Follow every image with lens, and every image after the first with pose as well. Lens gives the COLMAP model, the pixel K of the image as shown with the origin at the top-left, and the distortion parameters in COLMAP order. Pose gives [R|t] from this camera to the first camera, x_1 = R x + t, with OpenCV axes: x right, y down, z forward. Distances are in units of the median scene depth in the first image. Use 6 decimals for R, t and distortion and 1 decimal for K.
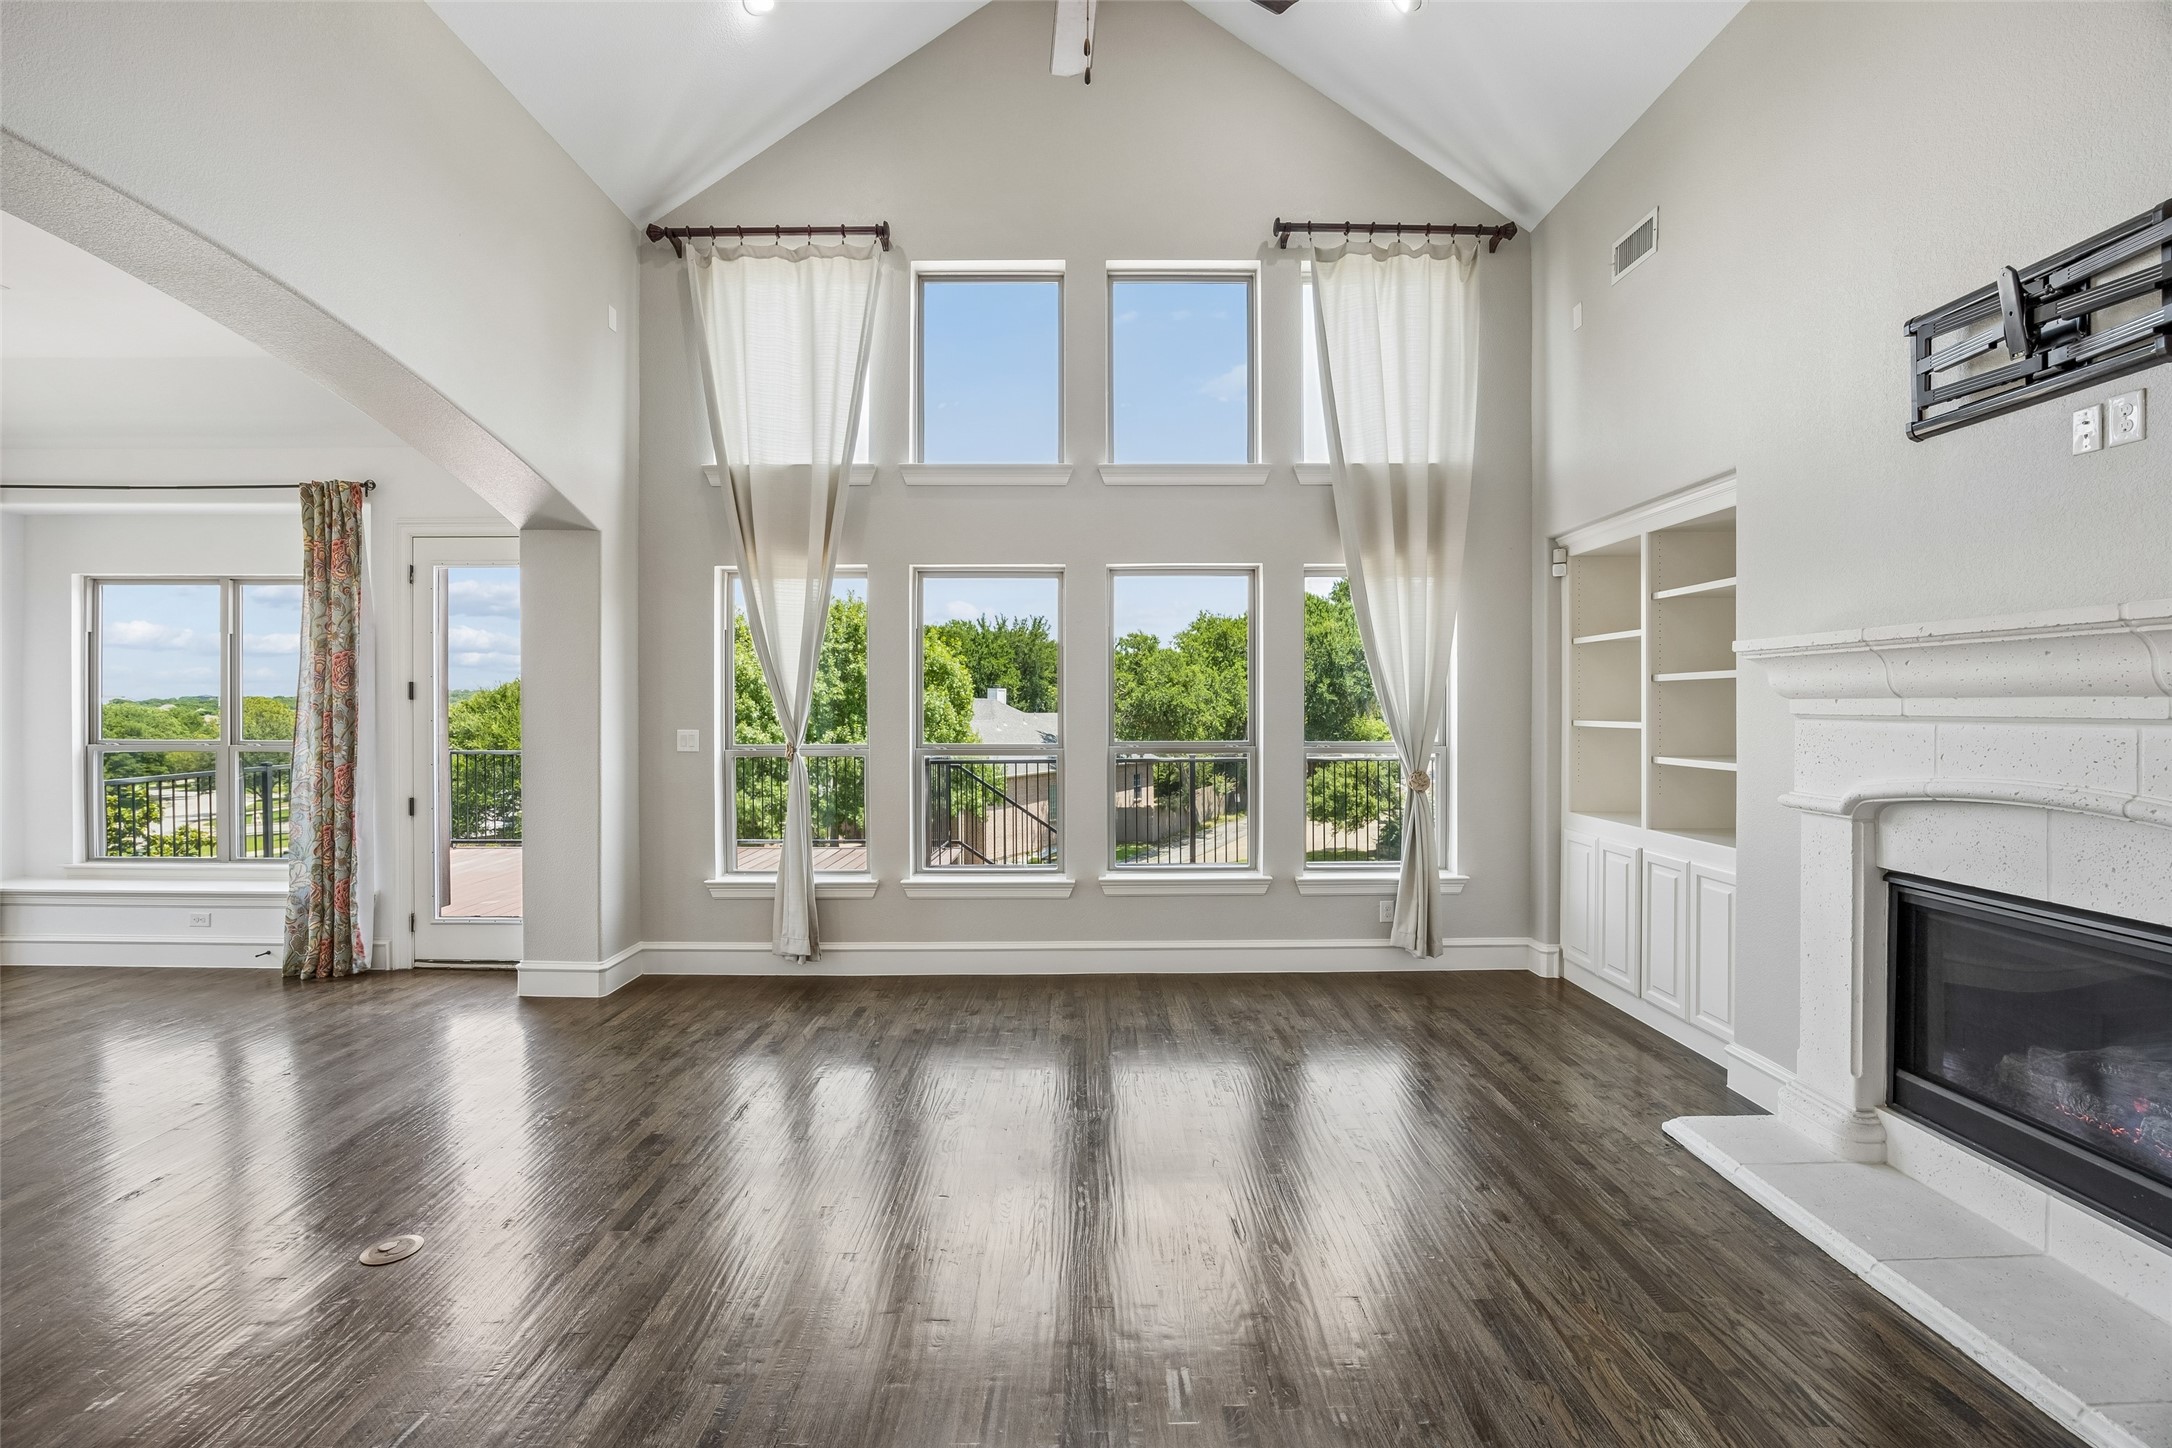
lens RADIAL K [[953.8, 0, 1089.5], [0, 953.8, 705.7], [0, 0, 1]] dist [-0.012379, -0.000033]
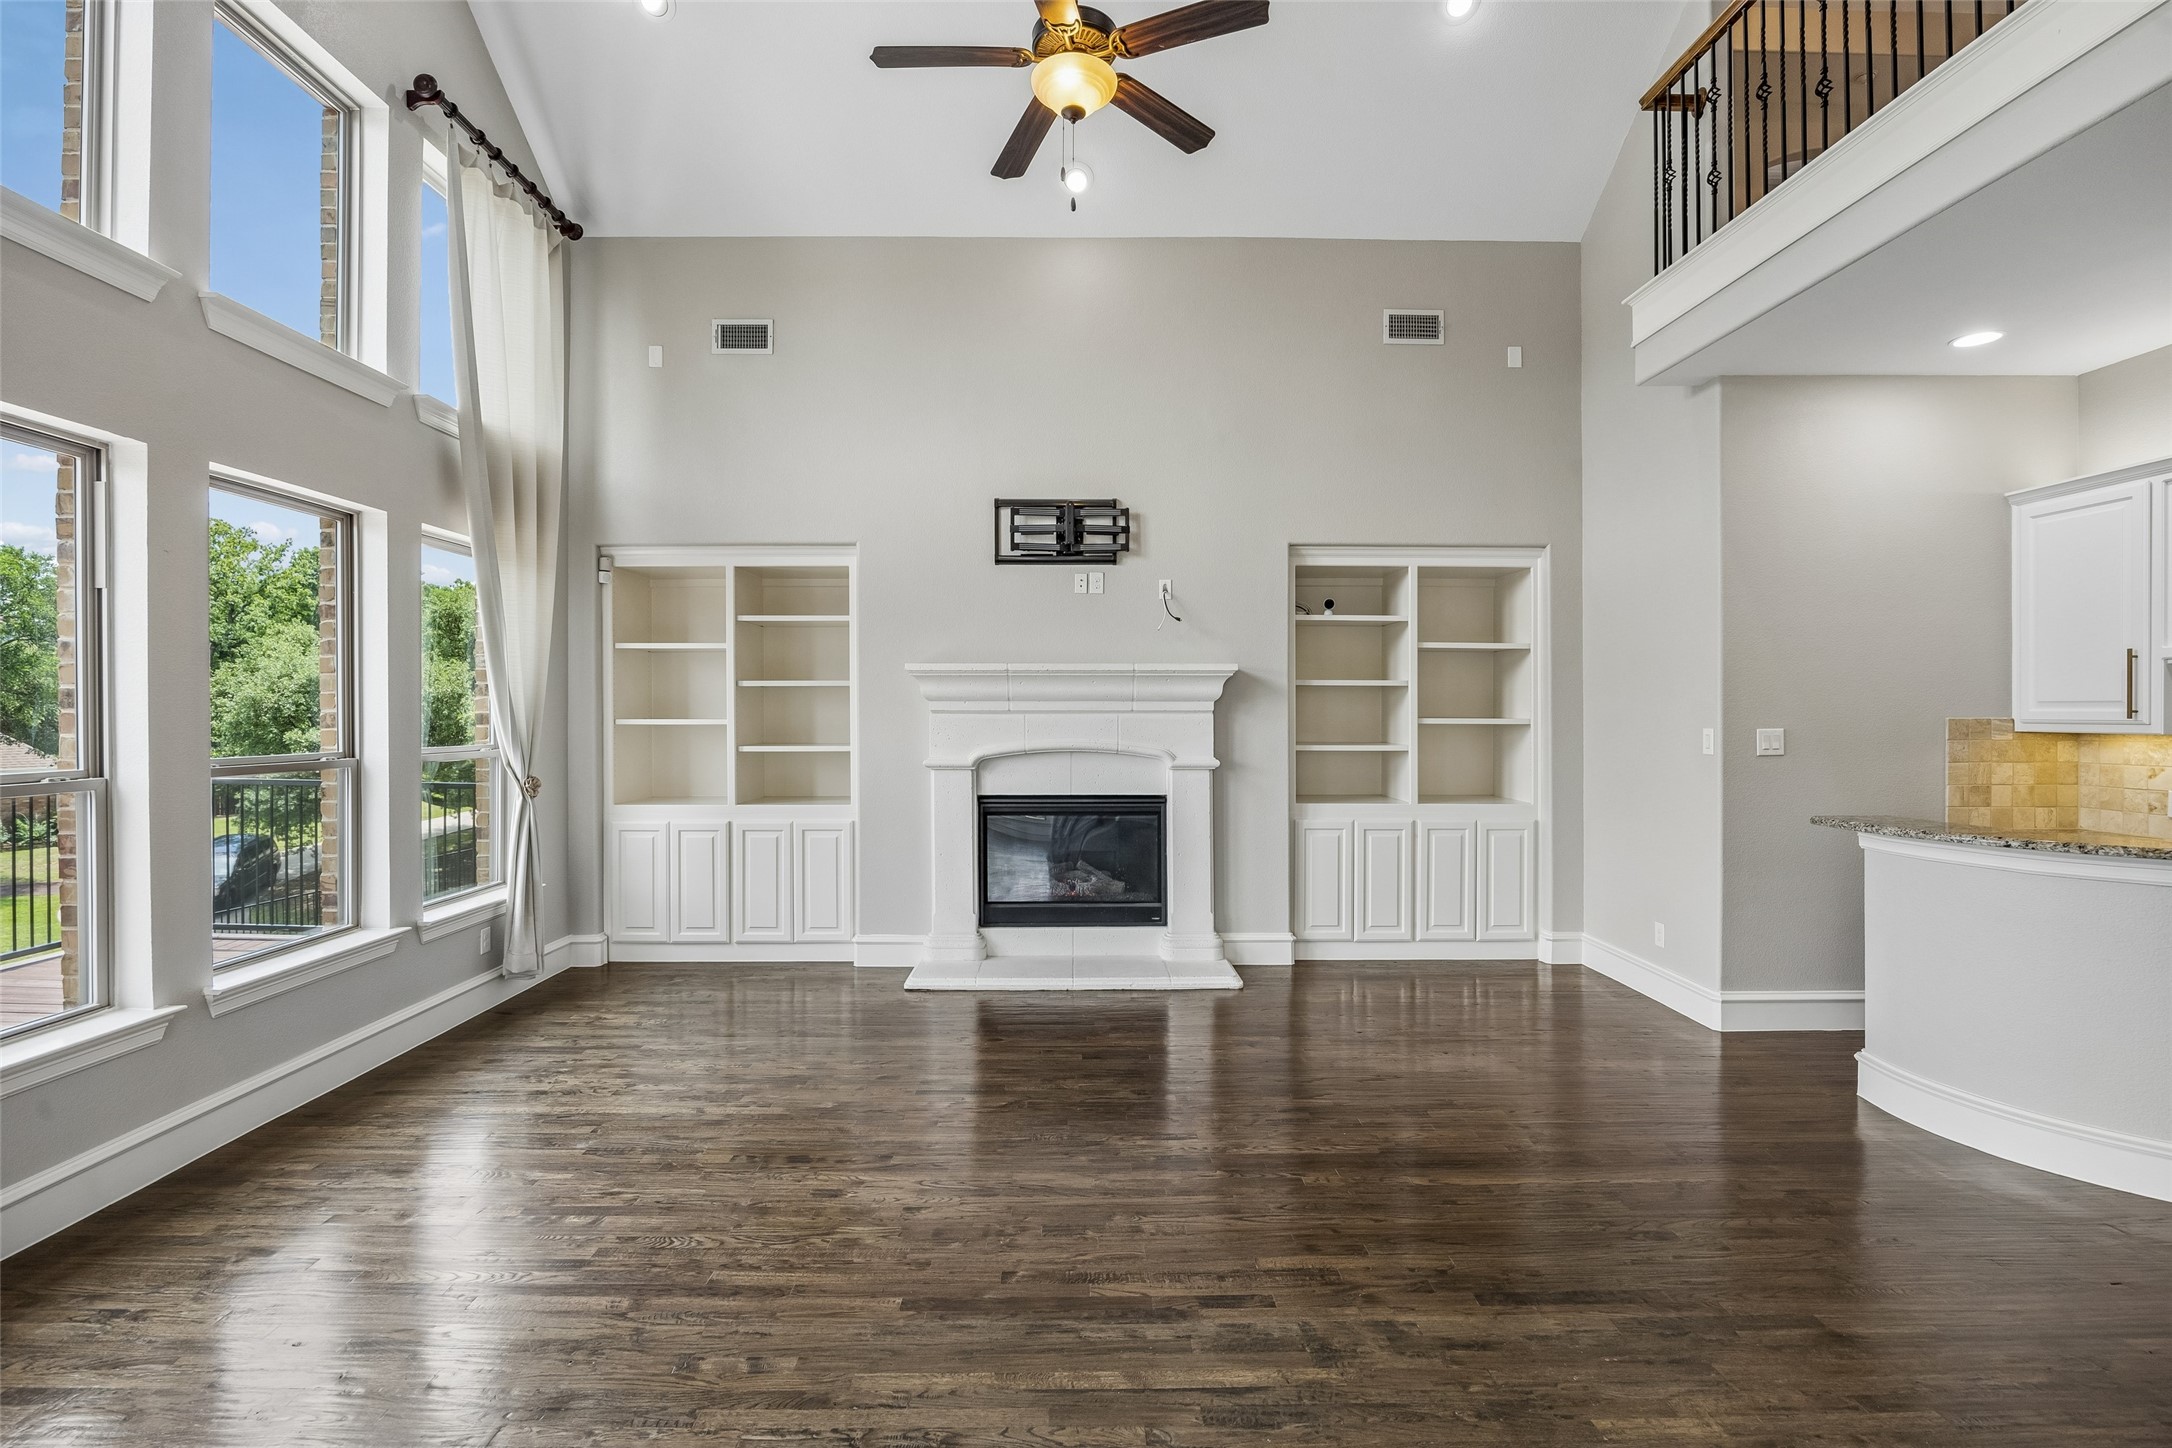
lens RADIAL K [[970.1, 0, 1121.5], [0, 970.1, 712.8], [0, 0, 1]] dist [-0.018515, 0.000551]
pose [[-0.032050, -0.002964, 0.999482, -0.597459], [0.000284, 0.999996, 0.002974, 0.004820], [-0.999486, 0.000379, -0.032049, 0.459749]]
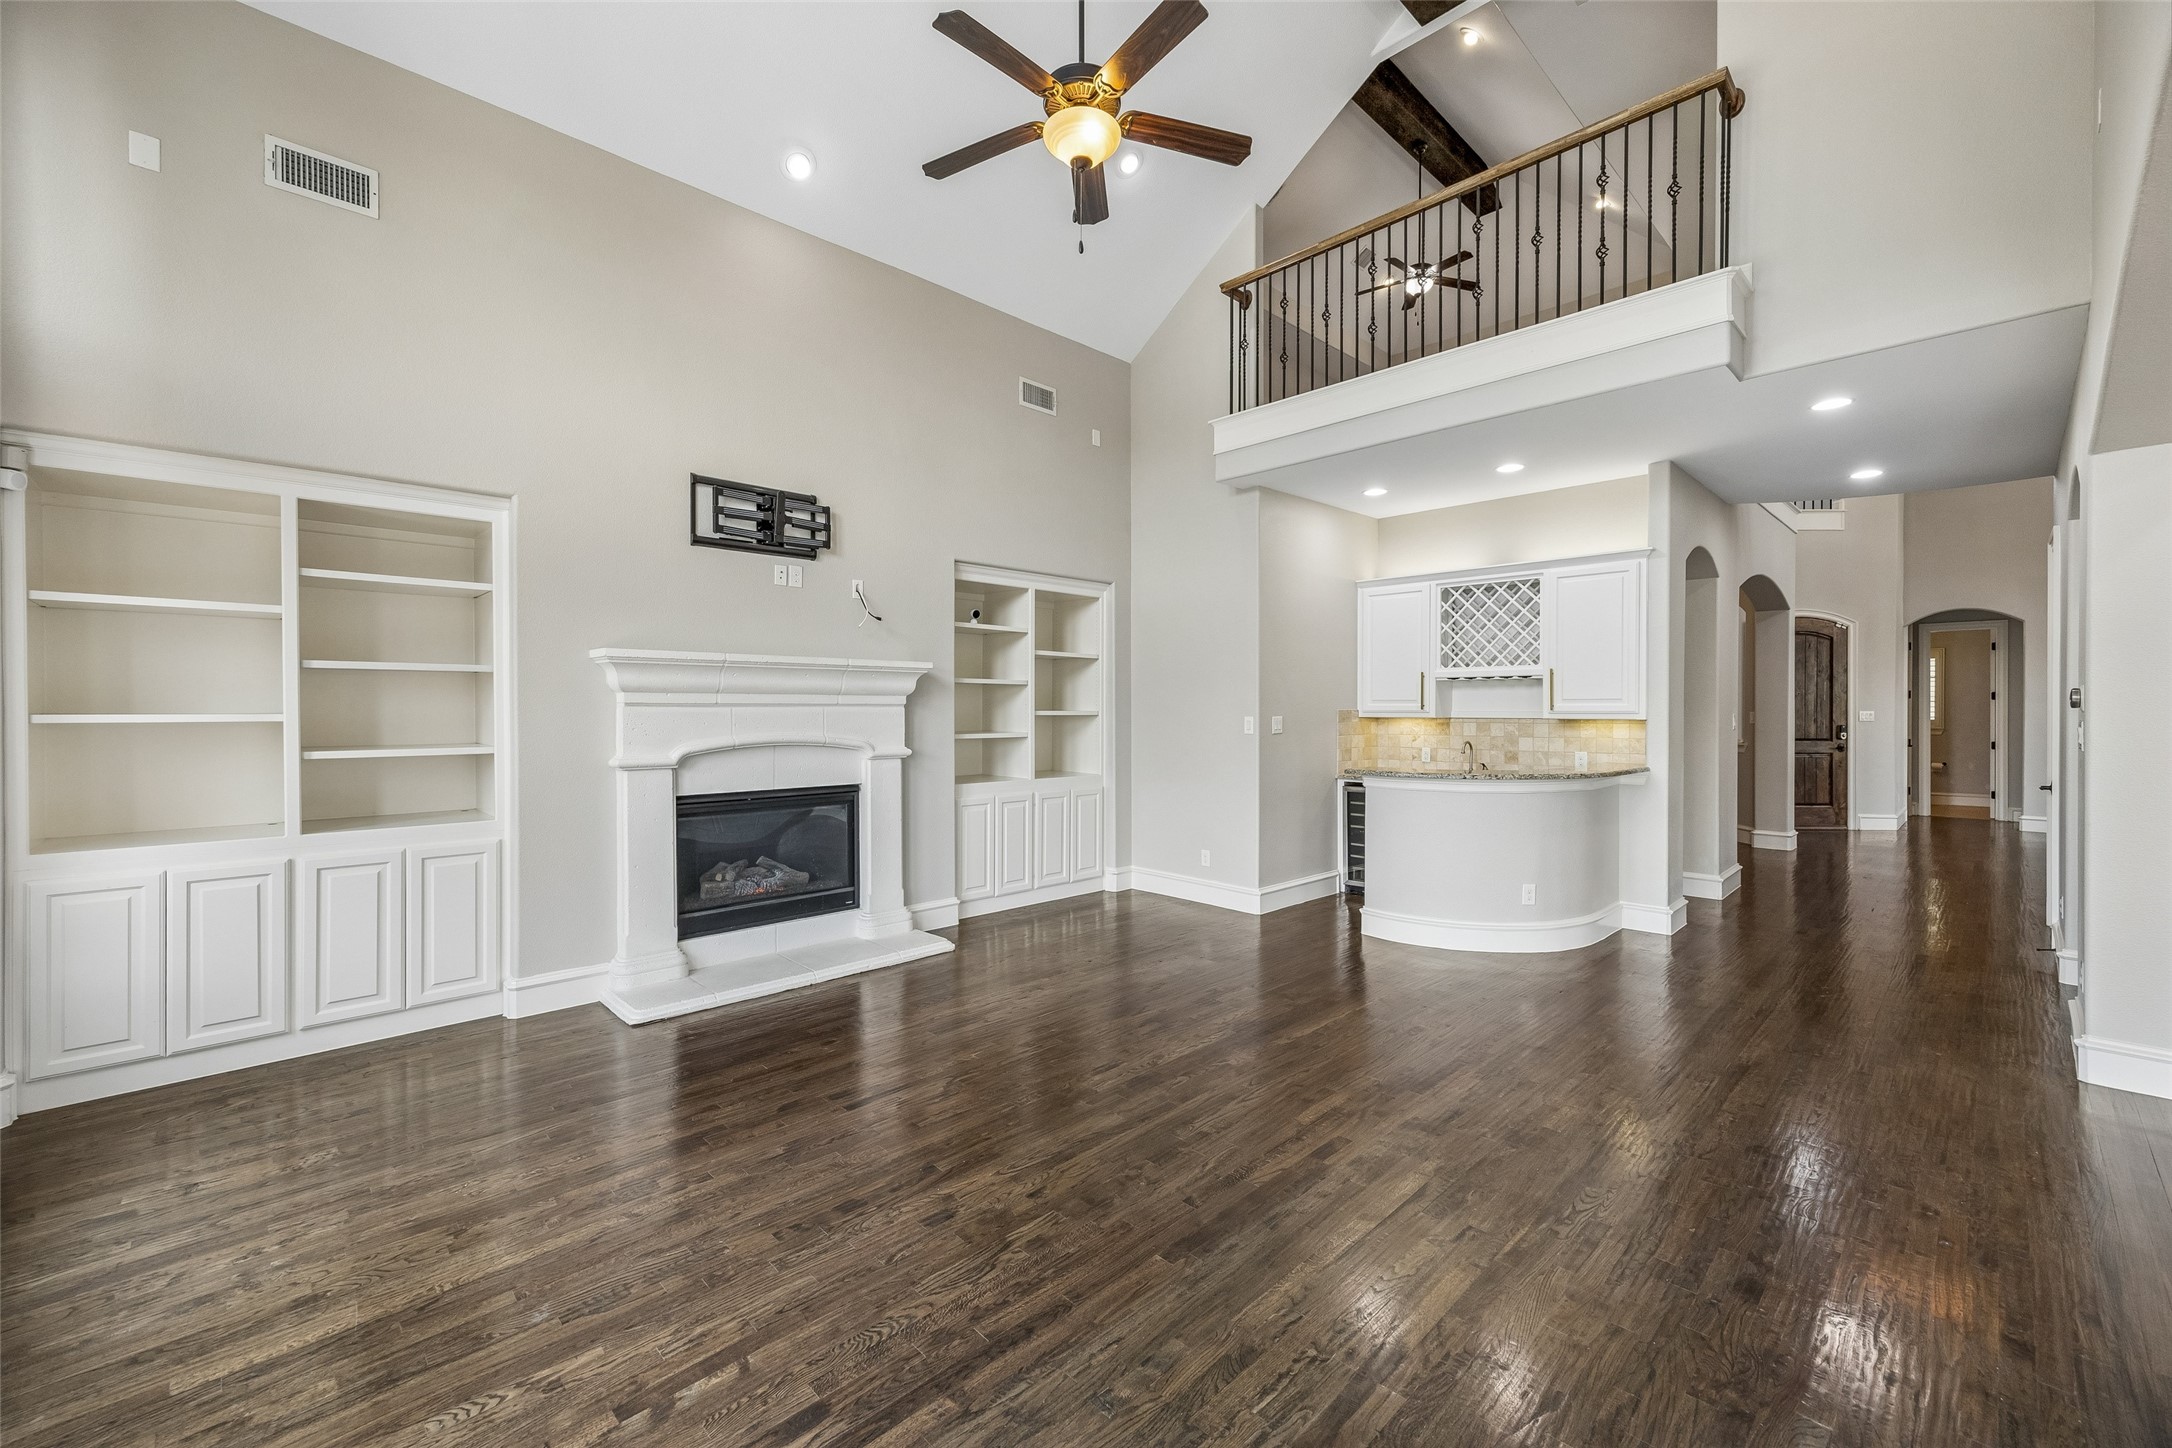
lens RADIAL K [[841.5, 0, 1089.5], [0, 841.5, 705.4], [0, 0, 1]] dist [0.005473, 0.000177]
pose [[-0.693168, -0.001469, 0.720775, -0.418702], [-0.002050, 0.999998, 0.000066, 0.006781], [-0.720773, -0.001432, -0.693169, 0.873895]]
